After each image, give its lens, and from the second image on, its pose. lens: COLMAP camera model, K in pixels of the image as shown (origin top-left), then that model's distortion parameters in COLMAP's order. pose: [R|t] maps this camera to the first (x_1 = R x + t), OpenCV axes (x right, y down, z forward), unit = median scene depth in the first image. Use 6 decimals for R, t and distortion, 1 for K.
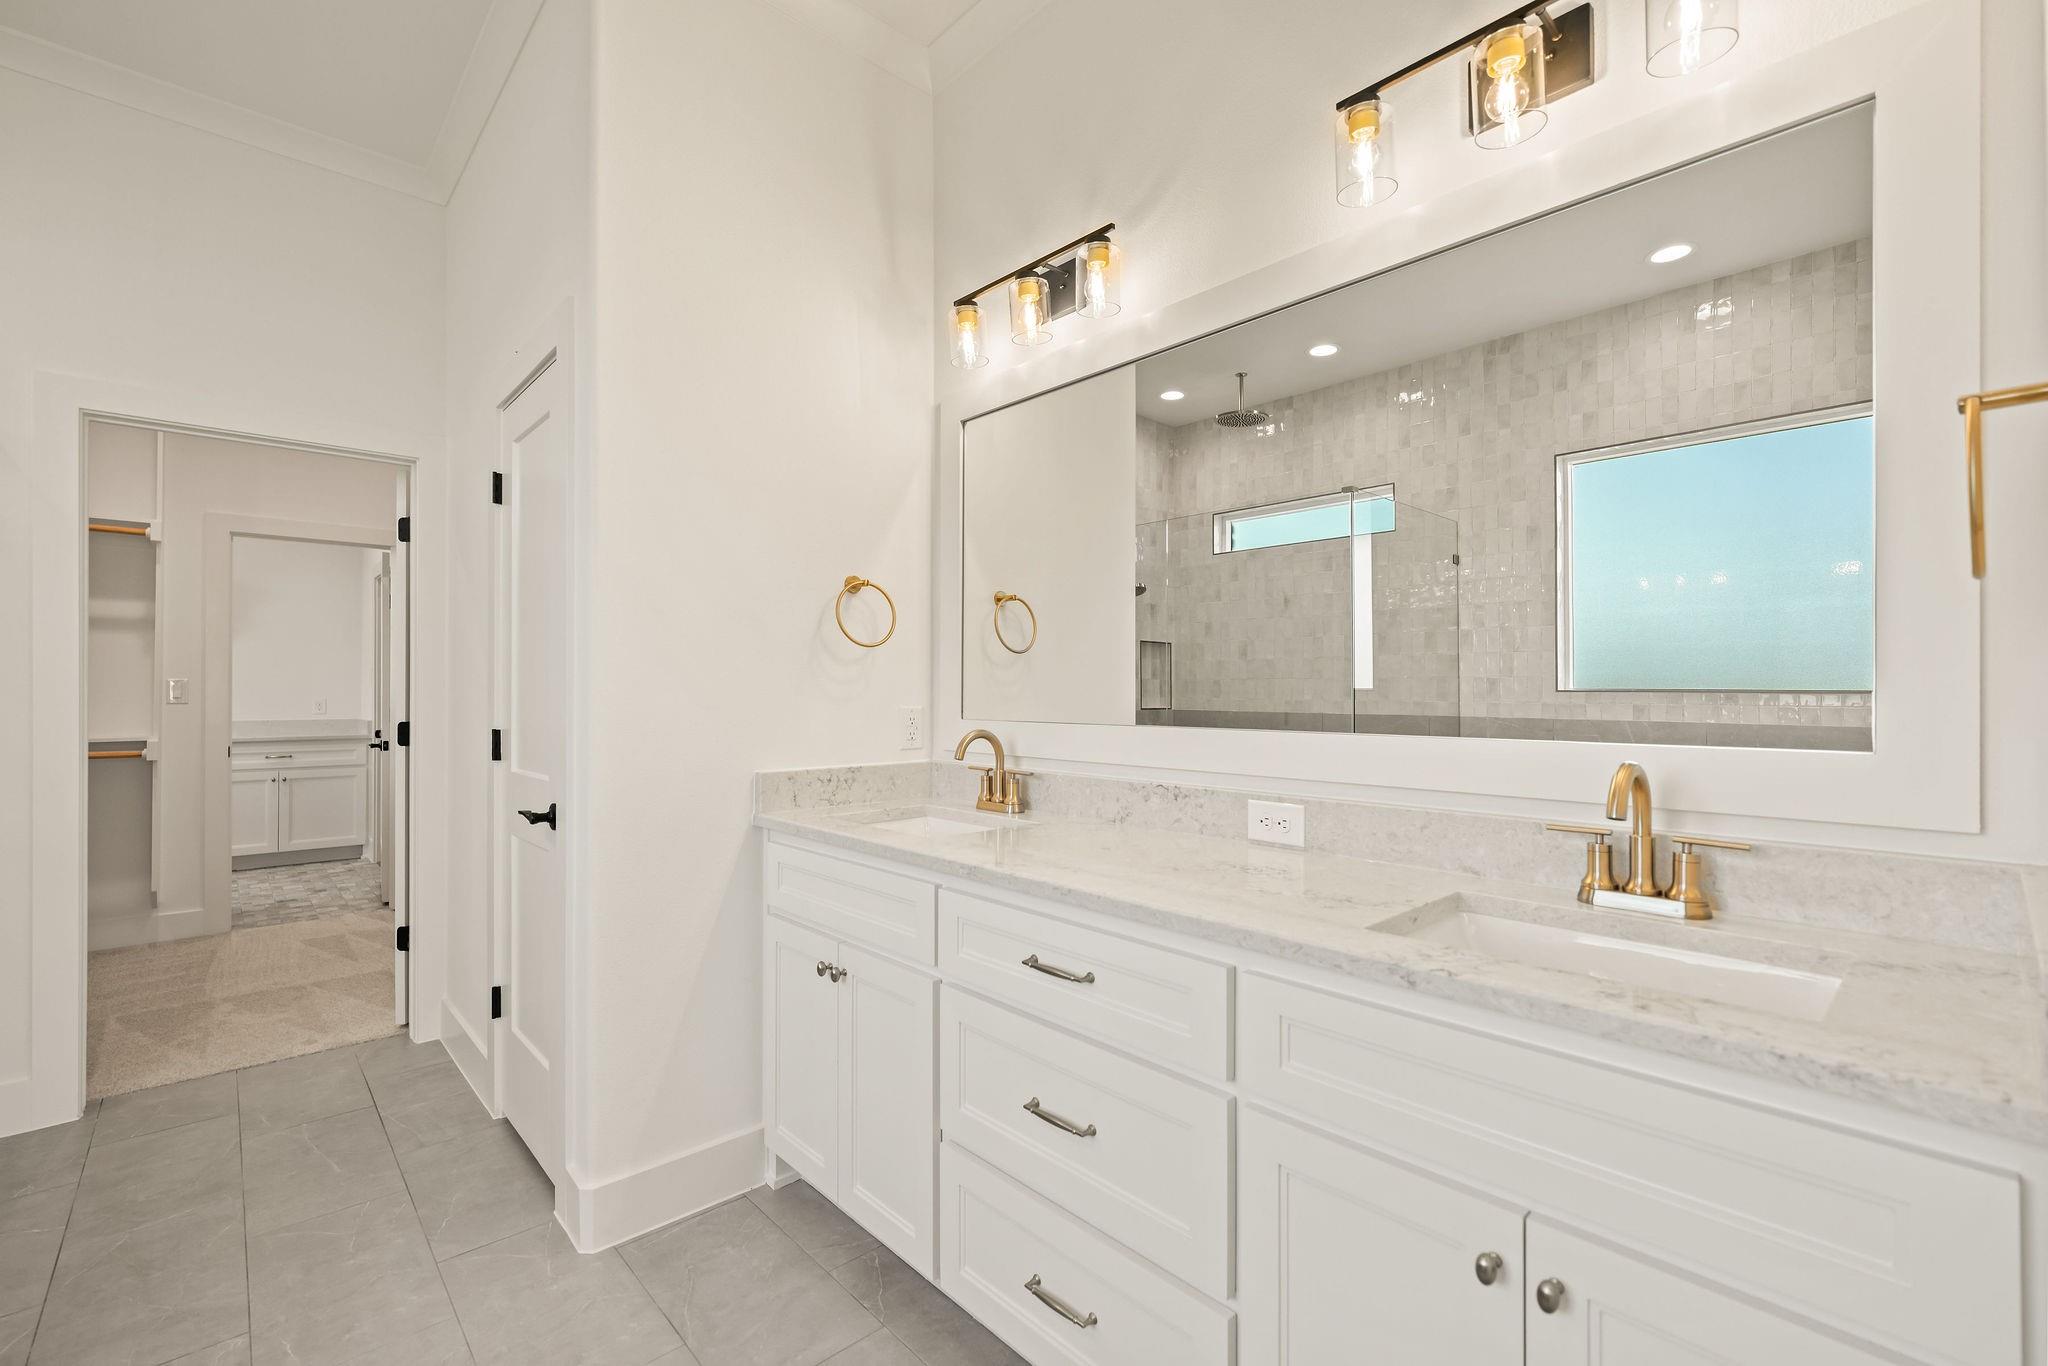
lens RADIAL K [[879.5, 0, 1022.5], [0, 879.5, 685.5], [0, 0, 1]] dist [0.000253, 0.000025]
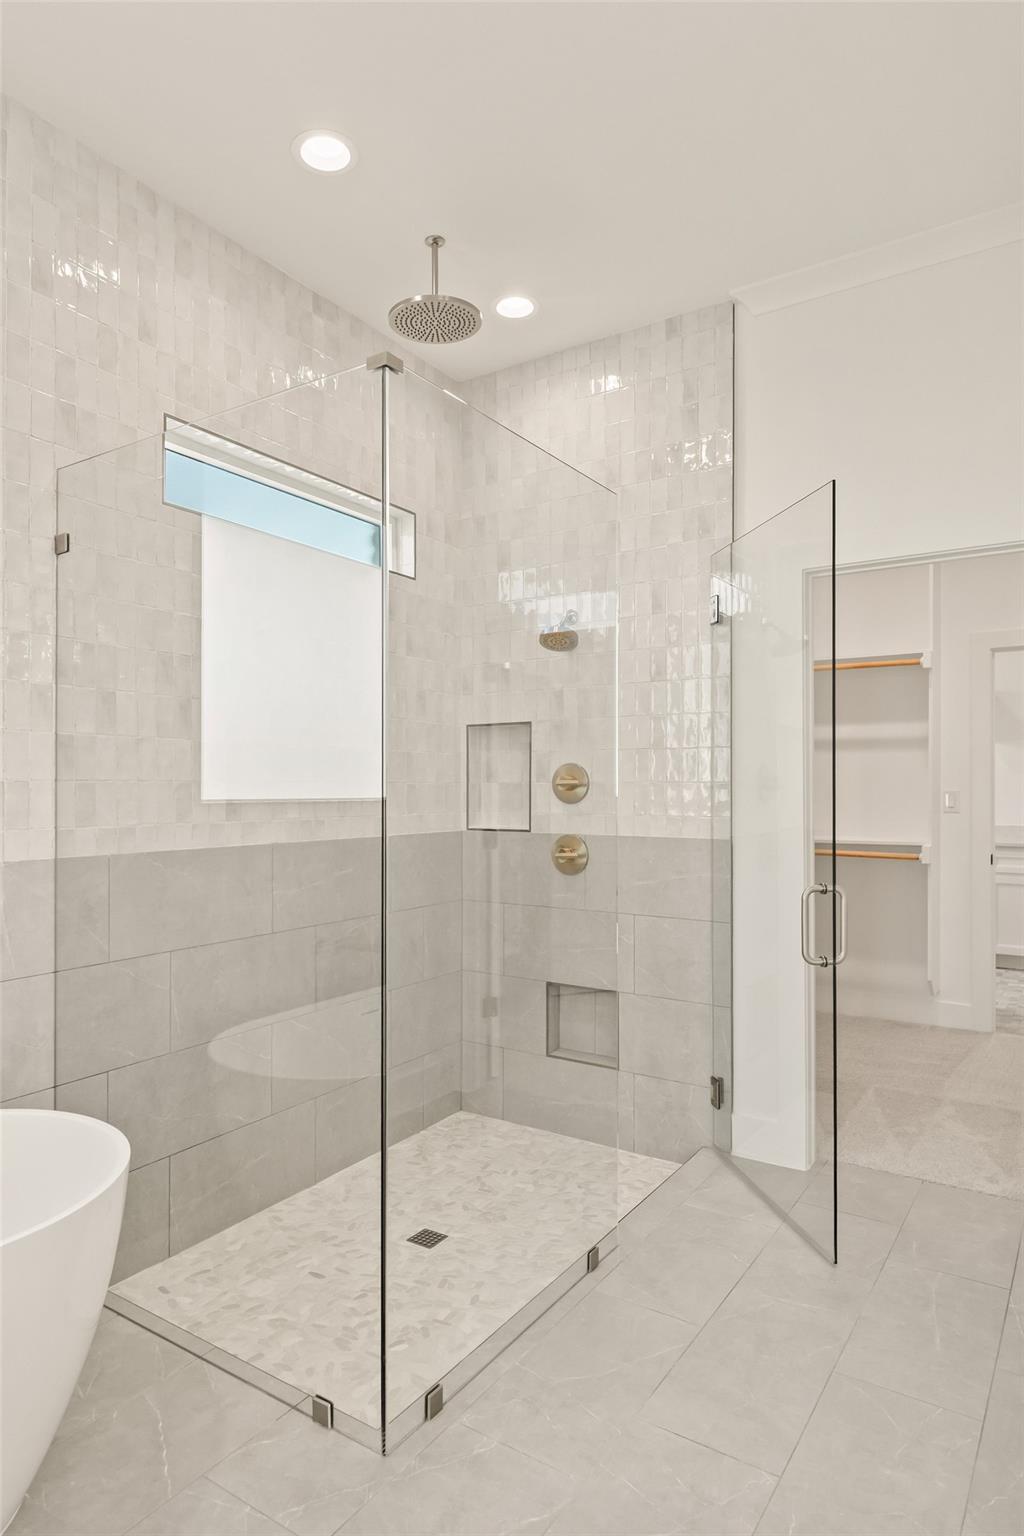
lens RADIAL K [[921.6, 0, 510.9], [0, 921.6, 771.0], [0, 0, 1]] dist [-0.004628, -0.001033]
pose [[0.241733, -0.016348, -0.970205, 0.024725], [0.004427, 0.999866, -0.015745, -0.016816], [0.970333, -0.000489, 0.241773, 0.206006]]
